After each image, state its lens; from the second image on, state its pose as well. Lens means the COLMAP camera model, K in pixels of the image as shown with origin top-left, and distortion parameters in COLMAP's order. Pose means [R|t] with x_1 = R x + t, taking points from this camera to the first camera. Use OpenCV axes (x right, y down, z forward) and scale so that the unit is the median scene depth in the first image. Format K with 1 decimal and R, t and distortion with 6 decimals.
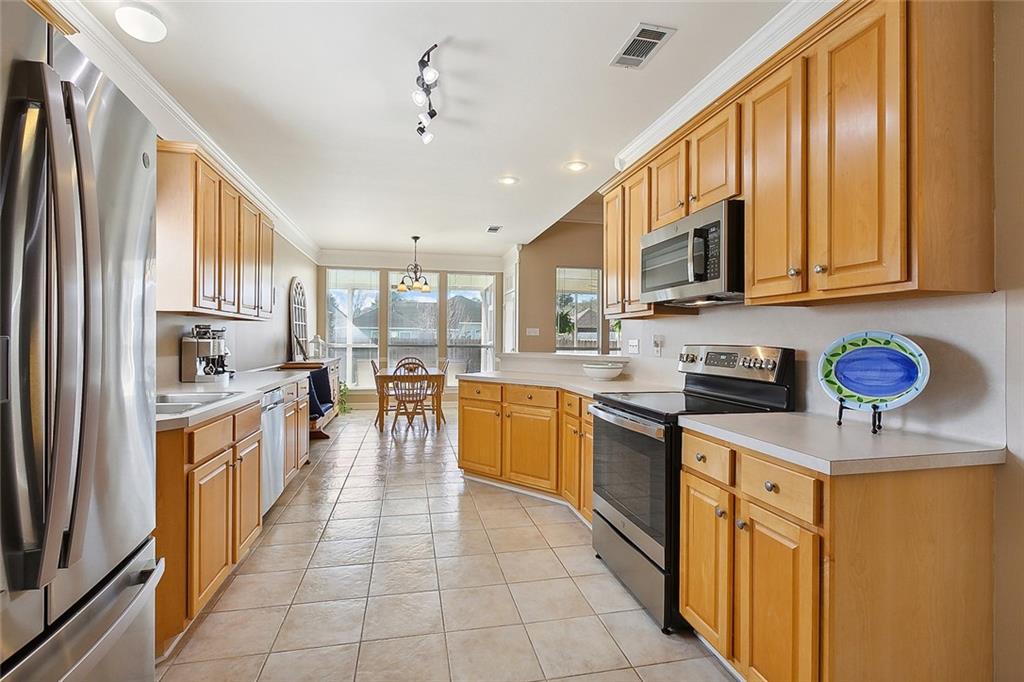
lens RADIAL K [[469.5, 0, 510.3], [0, 469.5, 340.2], [0, 0, 1]] dist [-0.003881, -0.000260]
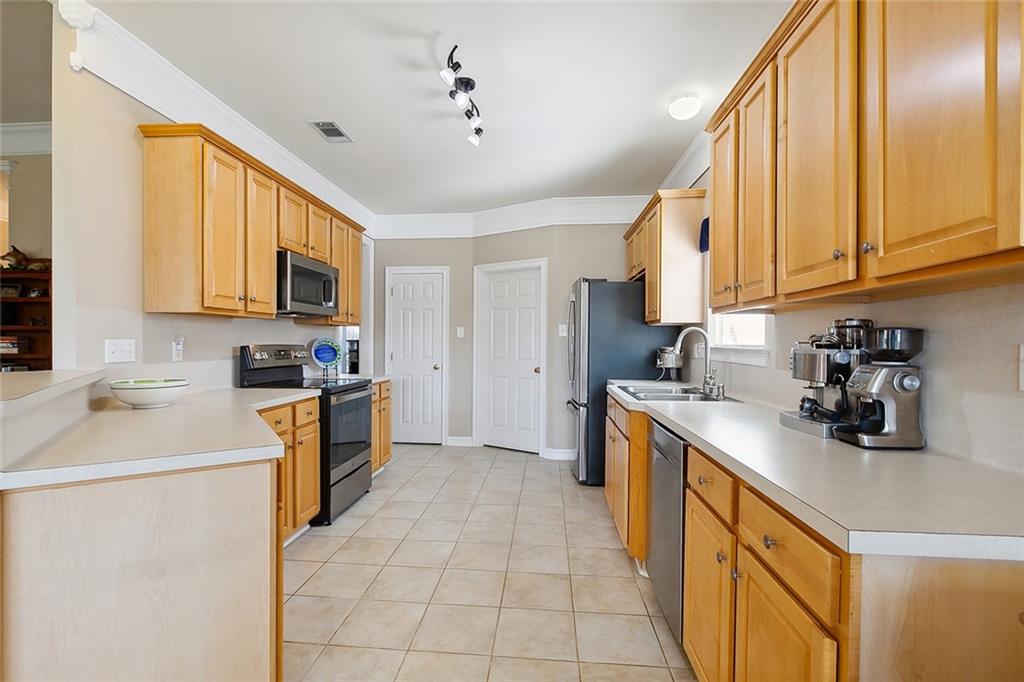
lens RADIAL K [[469.5, 0, 510.7], [0, 469.5, 342.1], [0, 0, 1]] dist [-0.003881, -0.000260]
pose [[-0.957863, -0.011937, 0.286976, -0.639143], [-0.011969, 0.999927, 0.001641, -0.008286], [-0.286975, -0.001864, -0.957936, 2.183621]]
